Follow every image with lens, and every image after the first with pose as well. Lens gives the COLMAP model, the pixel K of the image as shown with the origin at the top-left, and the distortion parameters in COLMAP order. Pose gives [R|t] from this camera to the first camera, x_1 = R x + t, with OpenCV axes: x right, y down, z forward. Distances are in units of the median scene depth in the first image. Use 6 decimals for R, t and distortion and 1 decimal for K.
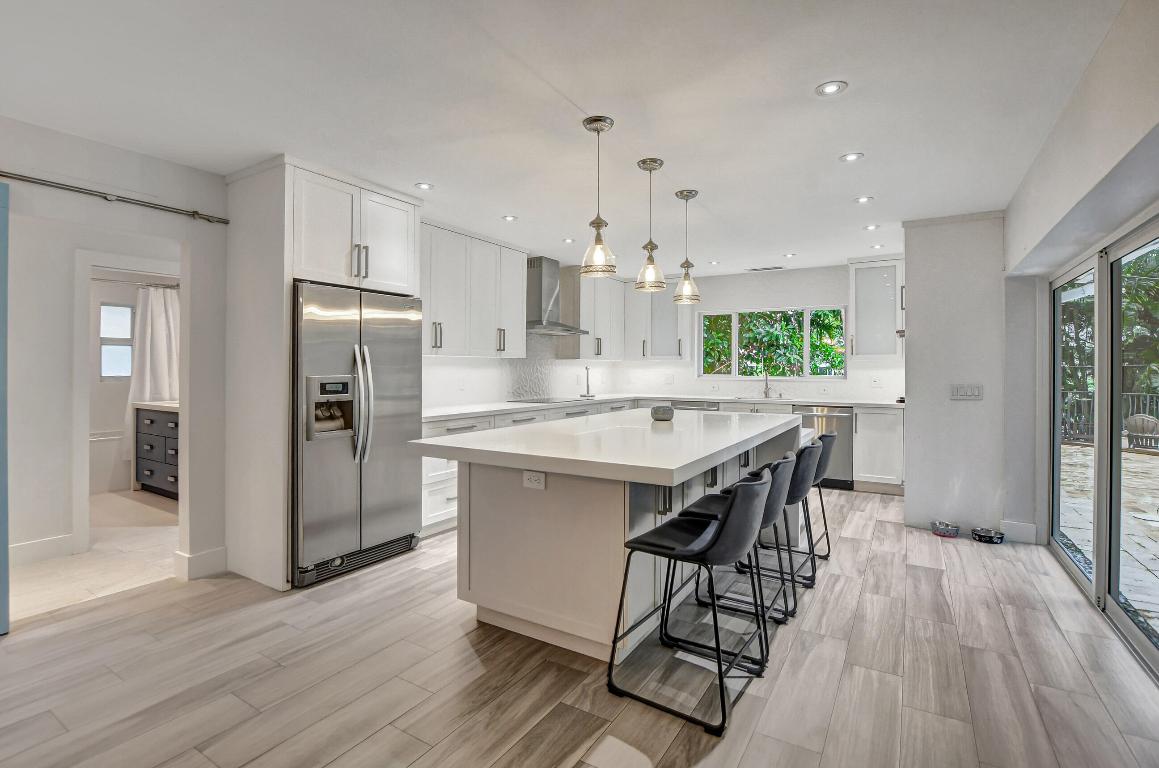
lens RADIAL K [[549.2, 0, 579.2], [0, 549.2, 365.3], [0, 0, 1]] dist [-0.000145, 0.000024]
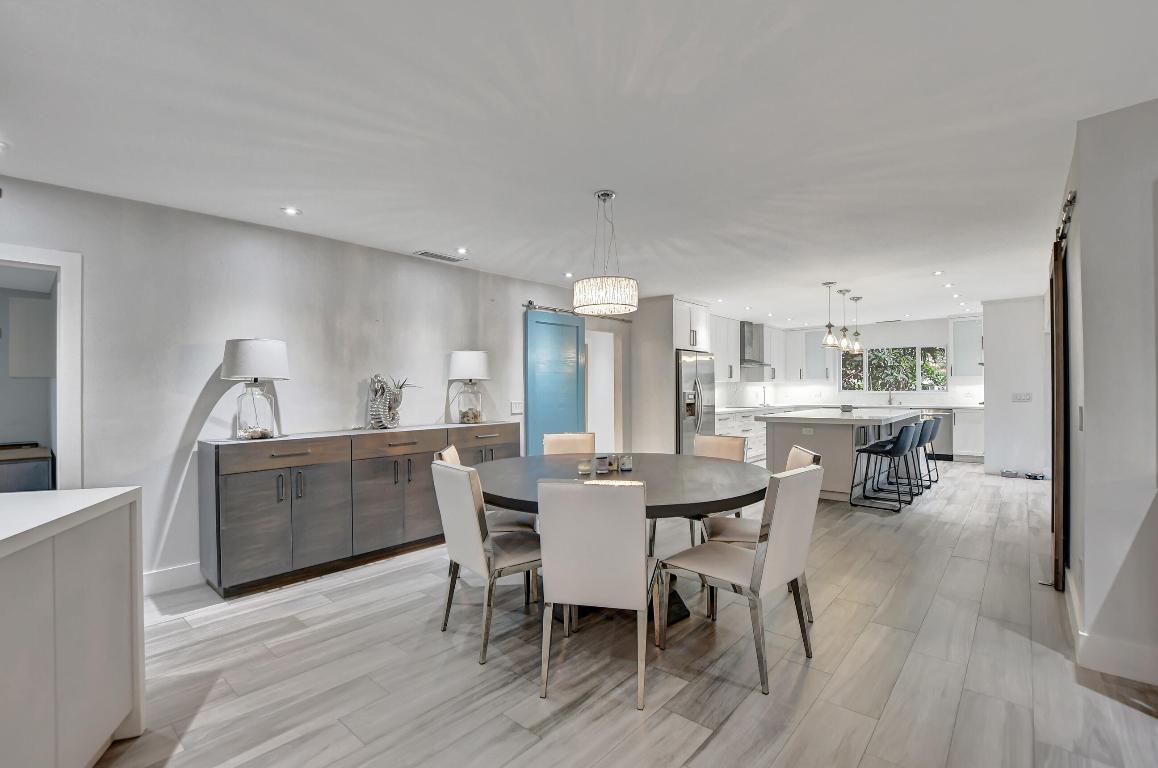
lens RADIAL K [[516.8, 0, 577.7], [0, 516.8, 386.2], [0, 0, 1]] dist [-0.001745, -0.000222]
pose [[0.984928, -0.014355, -0.172368, -0.378863], [0.014239, 0.999897, -0.001904, -0.003700], [0.172378, -0.000579, 0.985031, -0.803251]]
